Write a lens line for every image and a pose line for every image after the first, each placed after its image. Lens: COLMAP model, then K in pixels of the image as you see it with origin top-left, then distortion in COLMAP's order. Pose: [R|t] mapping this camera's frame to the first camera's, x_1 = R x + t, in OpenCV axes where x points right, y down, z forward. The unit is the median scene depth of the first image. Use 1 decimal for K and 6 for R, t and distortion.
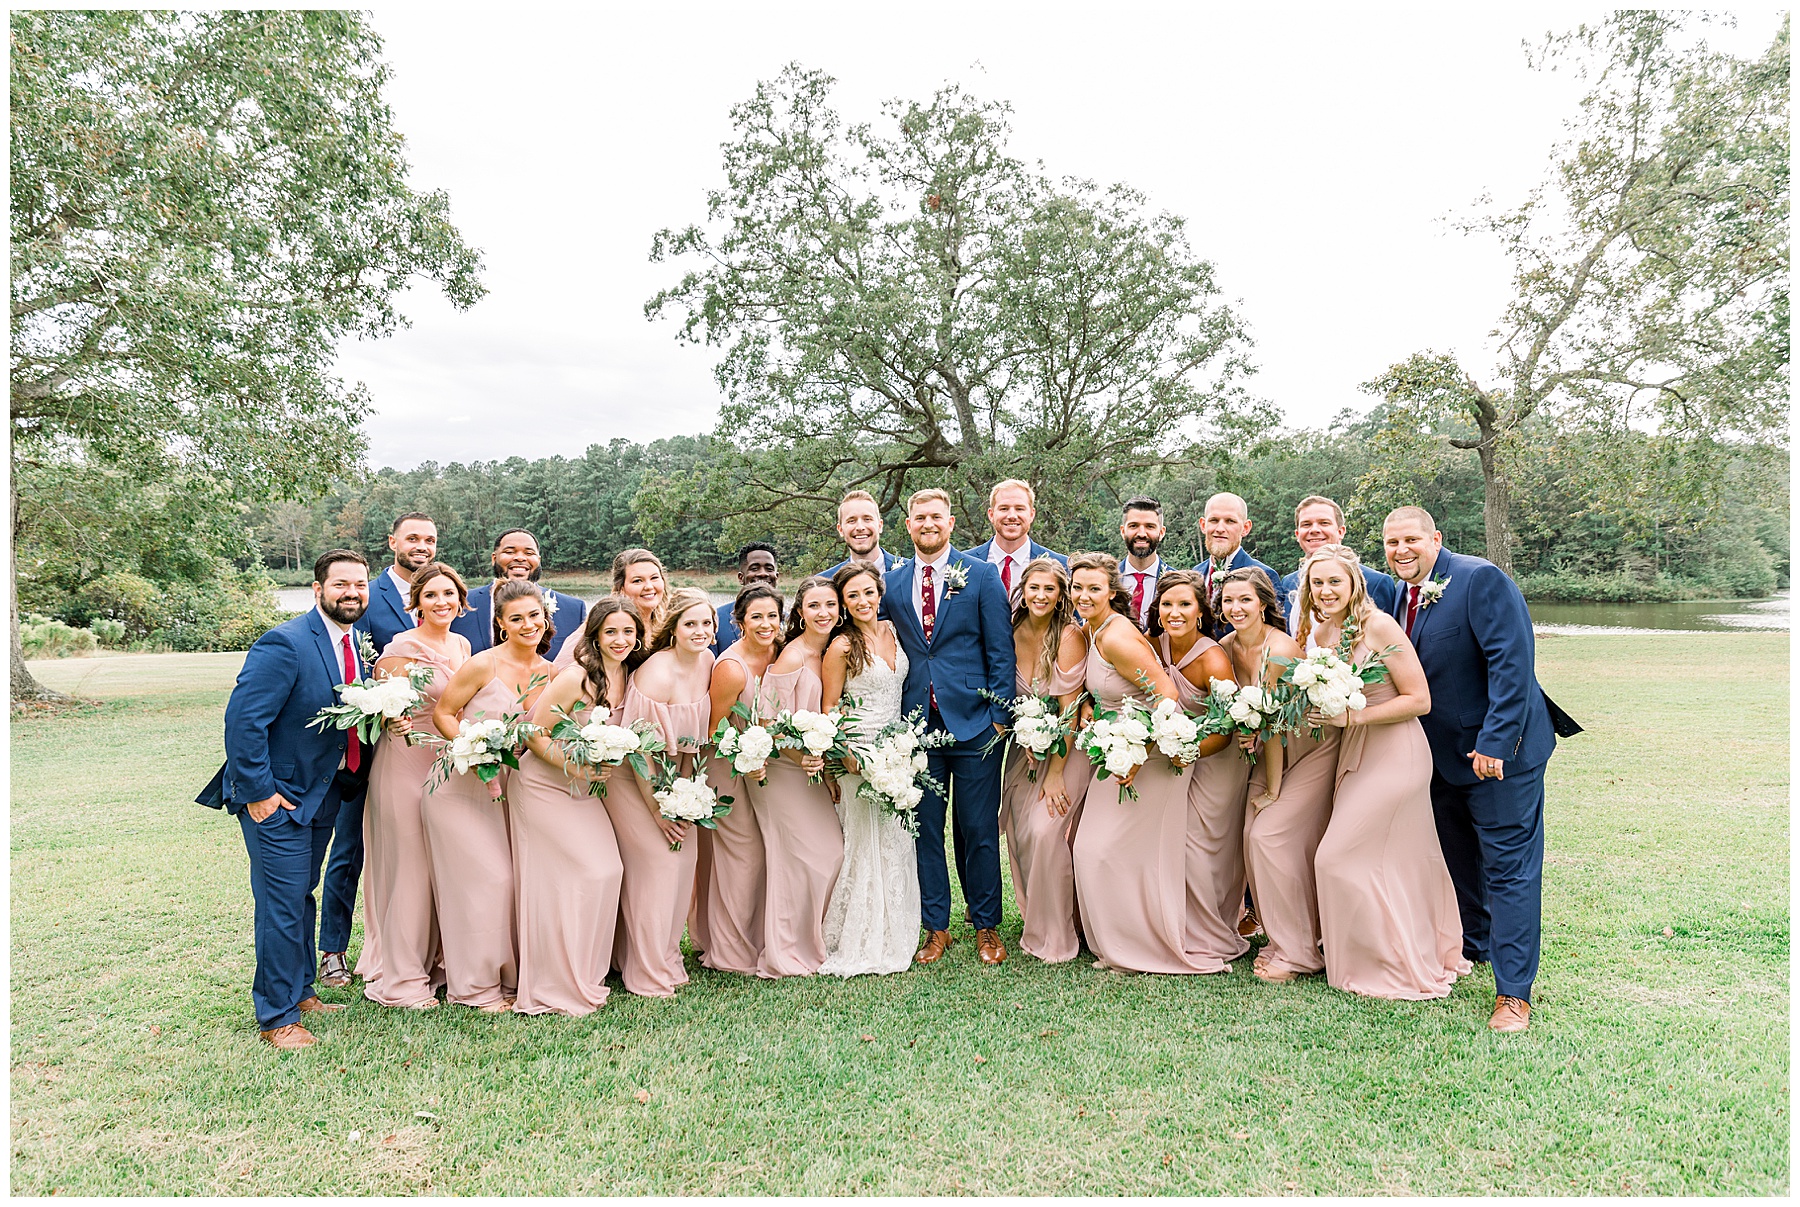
lens RADIAL K [[1265.0, 0, 915.2], [0, 1265.0, 586.5], [0, 0, 1]] dist [0.016166, -0.001232]
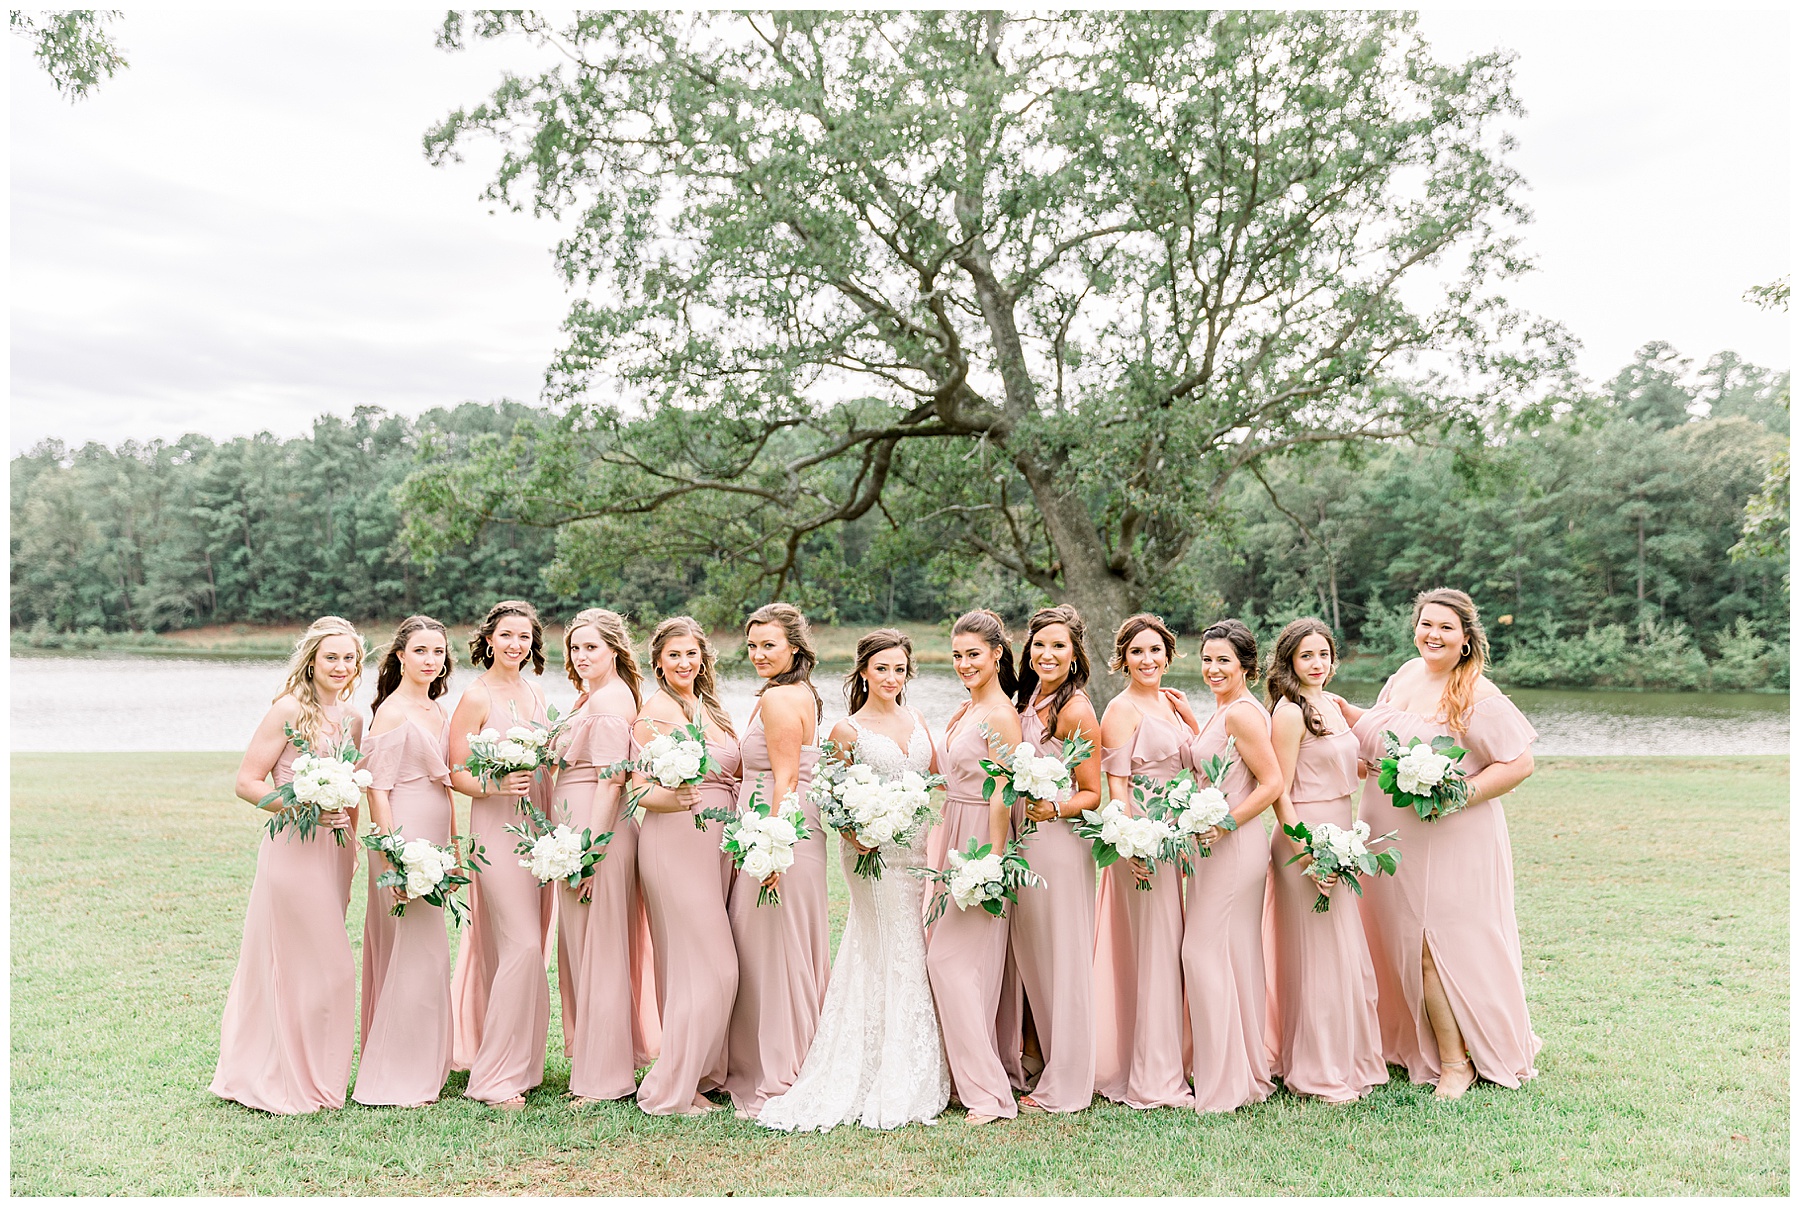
lens RADIAL K [[2051.9, 0, 900.0], [0, 2051.9, 603.5], [0, 0, 1]] dist [0.005769, 0.006026]
pose [[0.999589, 0.012203, 0.025945, -0.028230], [-0.011517, 0.999585, -0.026411, 0.001654], [-0.026256, 0.026102, 0.999314, 0.109533]]
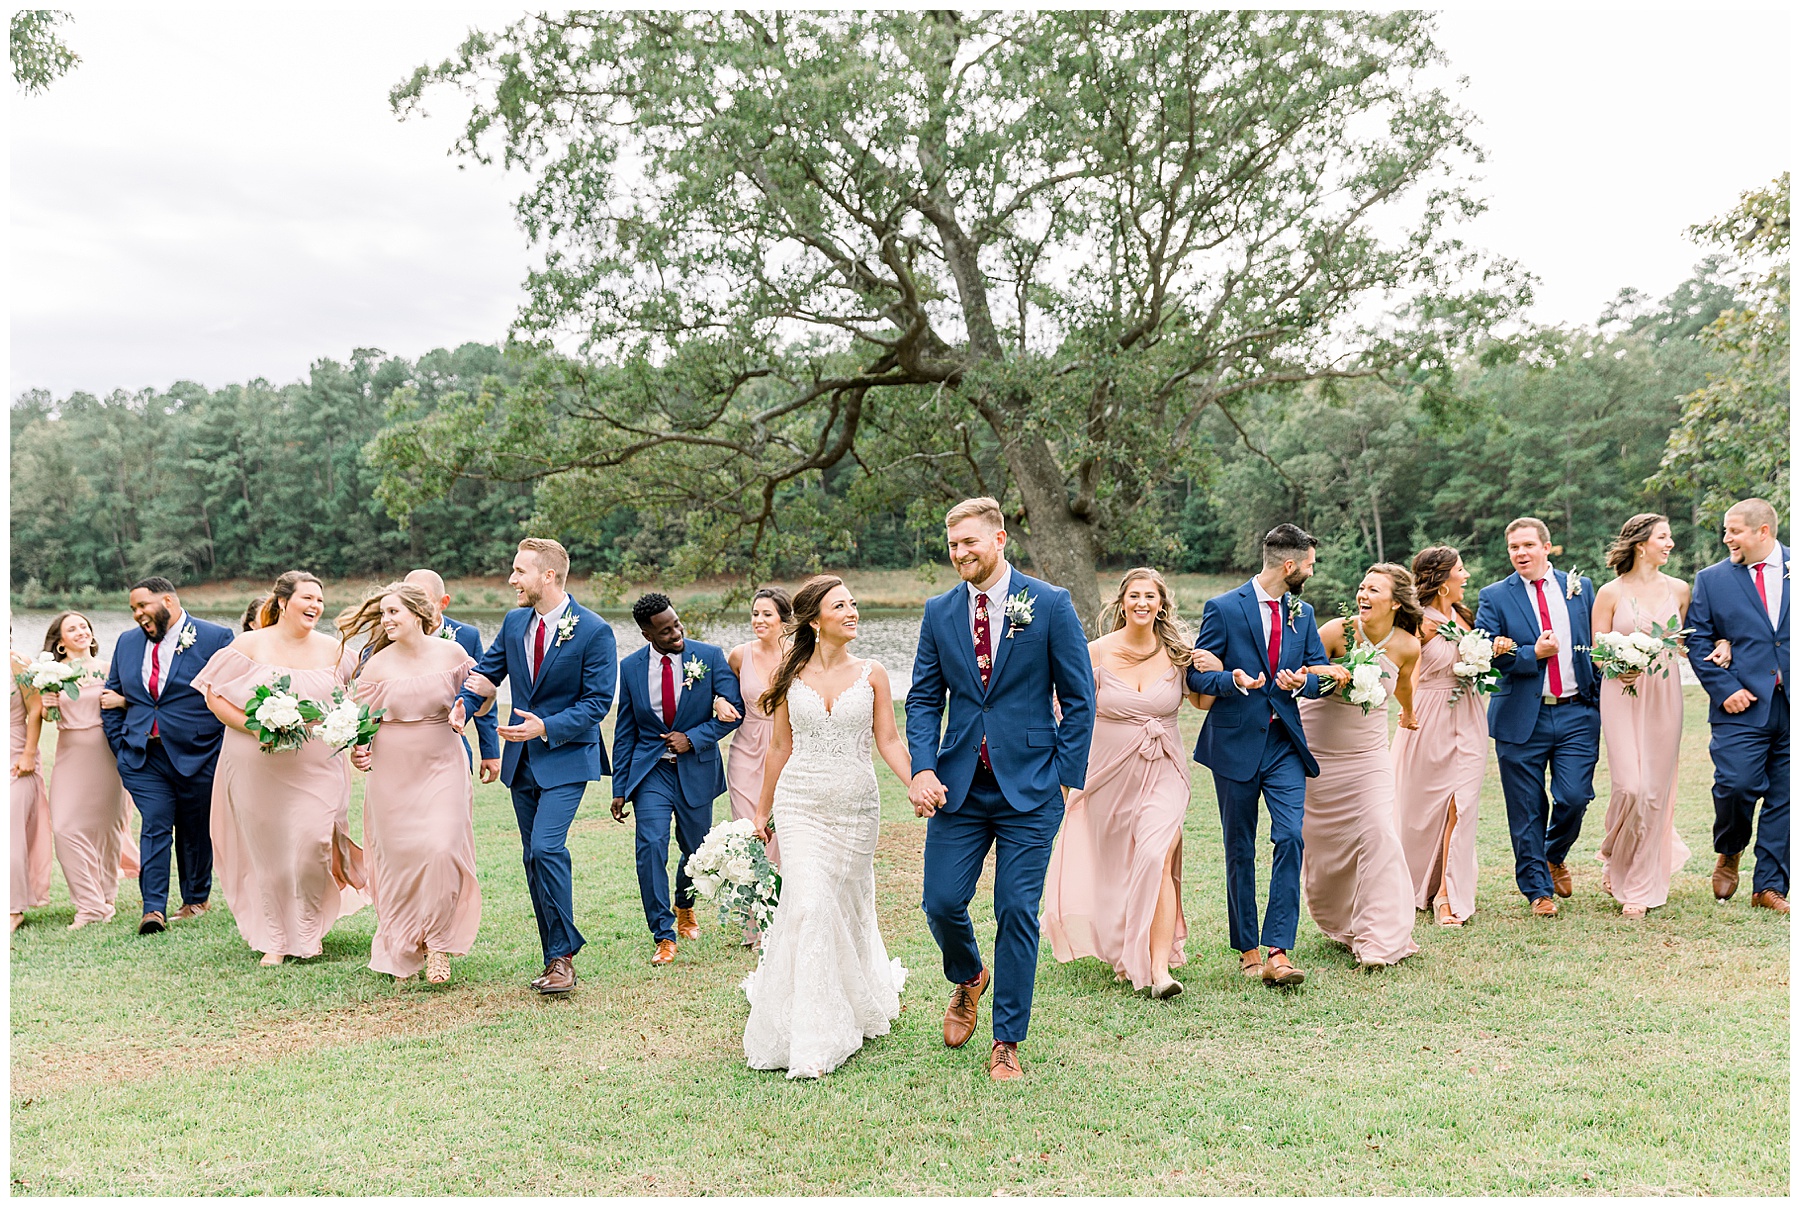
lens RADIAL K [[2173.9, 0, 920.9], [0, 2173.9, 637.1], [0, 0, 1]] dist [-0.002304, 0.051045]
pose [[0.999836, -0.007753, 0.016347, 0.000437], [0.007487, 0.999839, 0.016284, 0.000614], [-0.016471, -0.016159, 0.999734, 0.045512]]
